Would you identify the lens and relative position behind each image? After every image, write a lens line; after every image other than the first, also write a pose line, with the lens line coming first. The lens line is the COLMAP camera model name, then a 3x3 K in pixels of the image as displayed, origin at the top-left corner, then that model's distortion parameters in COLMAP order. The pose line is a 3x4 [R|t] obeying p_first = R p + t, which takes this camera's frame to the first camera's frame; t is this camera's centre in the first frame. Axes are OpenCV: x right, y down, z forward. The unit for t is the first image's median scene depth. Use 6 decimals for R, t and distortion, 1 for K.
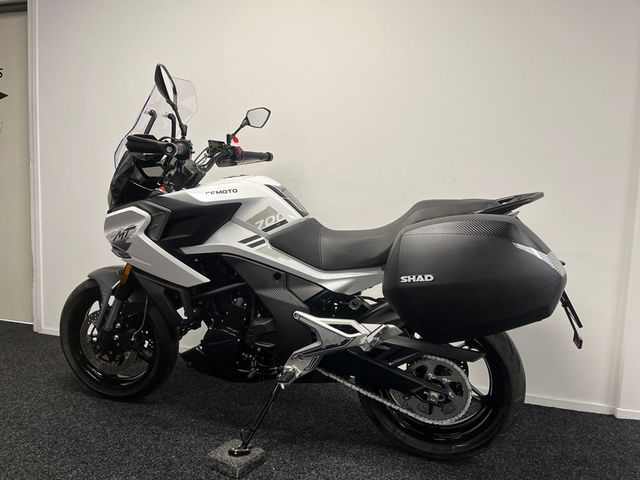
lens RADIAL K [[485.8, 0, 317.9], [0, 485.8, 243.3], [0, 0, 1]] dist [0.080354, -0.095290]
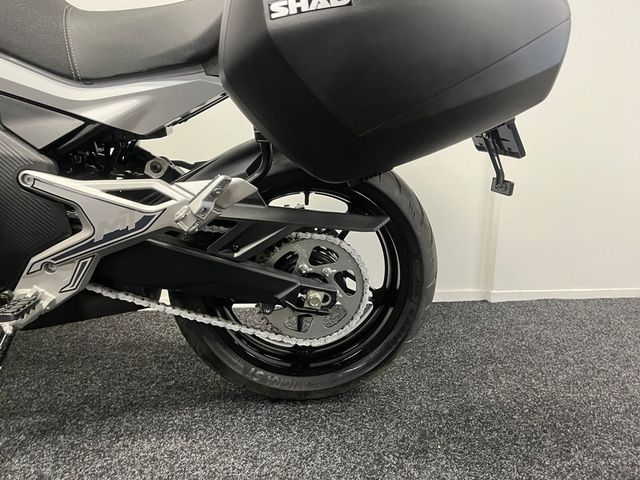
lens RADIAL K [[485.8, 0, 315.9], [0, 485.8, 245.3], [0, 0, 1]] dist [0.080354, -0.095290]
pose [[0.915604, -0.105371, 0.388029, 0.018806], [0.060749, 0.990225, 0.125556, 0.164761], [-0.397466, -0.091387, 0.913055, 0.445943]]
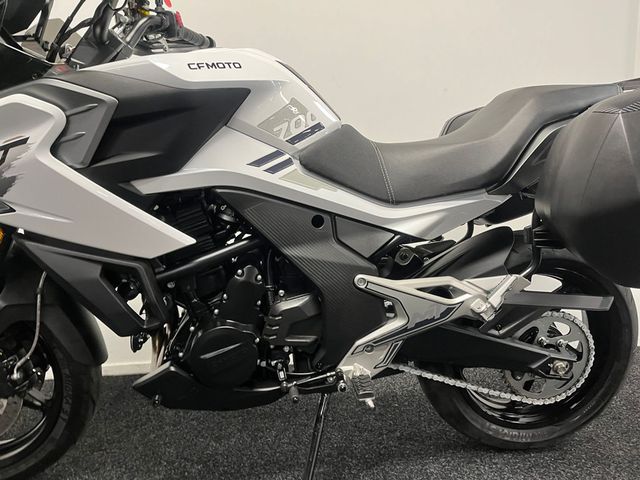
lens RADIAL K [[485.8, 0, 325.5], [0, 485.8, 243.4], [0, 0, 1]] dist [0.080354, -0.095290]
pose [[0.914209, -0.105071, 0.391385, -0.306877], [0.081564, 0.993746, 0.076262, 0.050712], [-0.396950, -0.037796, 0.917062, 0.459985]]
